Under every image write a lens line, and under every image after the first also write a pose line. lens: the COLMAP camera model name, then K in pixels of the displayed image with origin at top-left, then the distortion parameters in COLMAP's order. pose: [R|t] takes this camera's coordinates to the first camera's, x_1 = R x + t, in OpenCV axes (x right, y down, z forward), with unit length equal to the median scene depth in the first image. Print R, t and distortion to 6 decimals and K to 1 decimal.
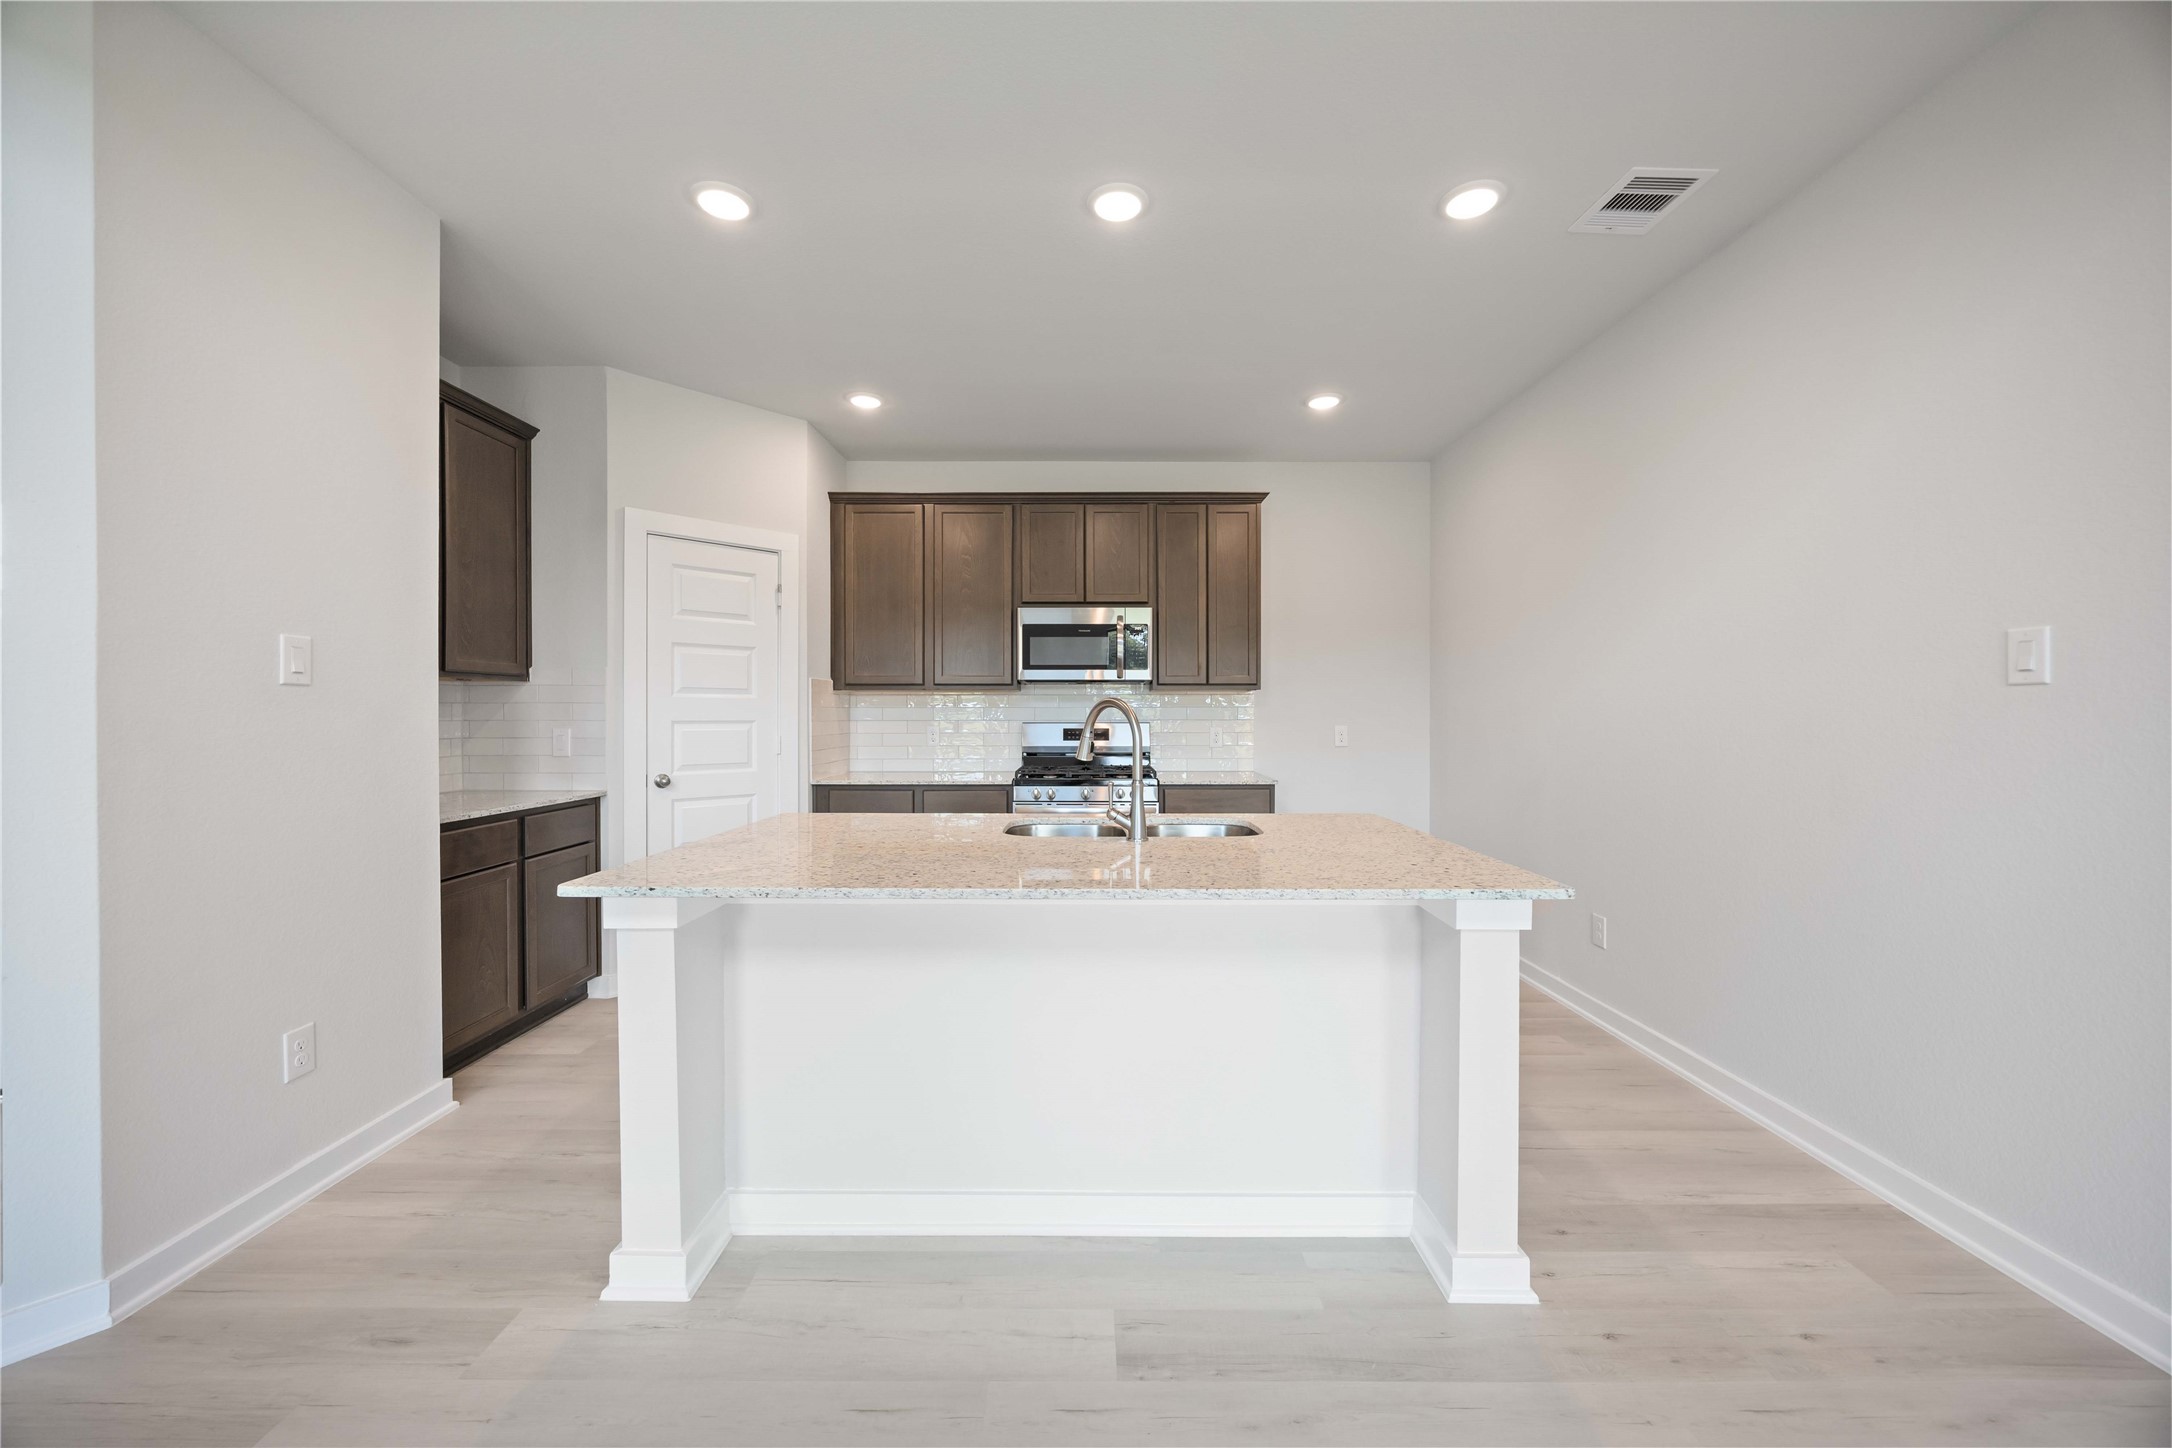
lens RADIAL K [[826.3, 0, 1095.9], [0, 826.3, 722.5], [0, 0, 1]] dist [-0.002681, 0.000103]
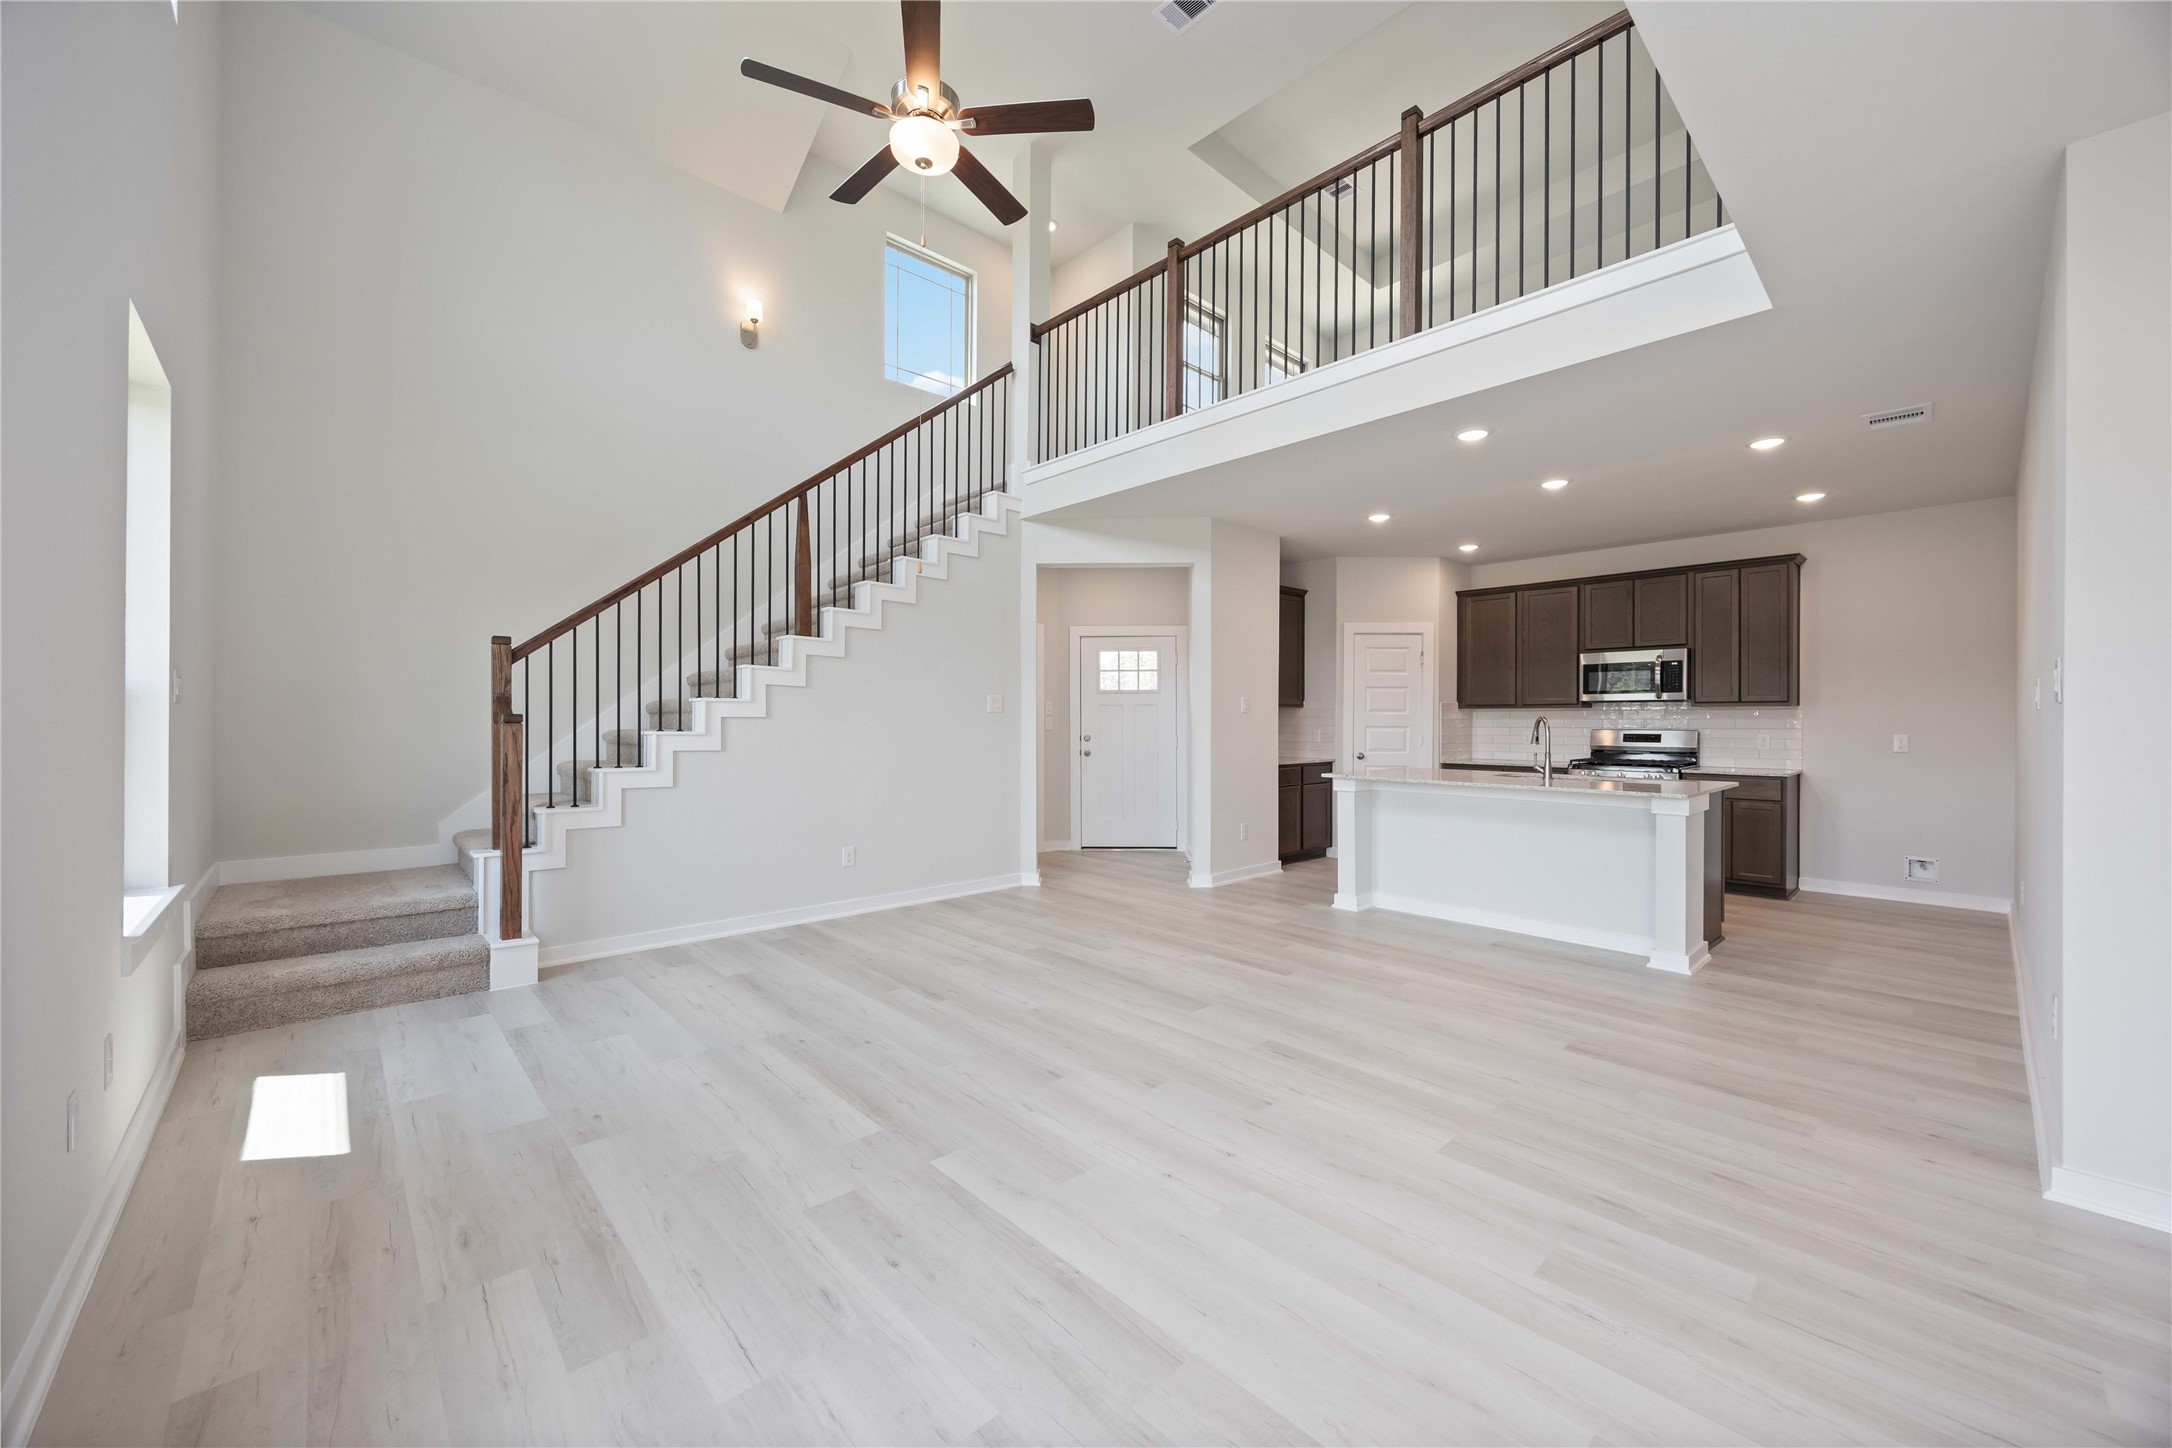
lens RADIAL K [[826.3, 0, 1070.2], [0, 826.3, 721.9], [0, 0, 1]] dist [-0.002681, 0.000103]
pose [[0.660958, 0.002456, -0.750419, 0.481061], [-0.010262, 0.999931, -0.005765, 0.005659], [0.750353, 0.011511, 0.660937, -0.800610]]
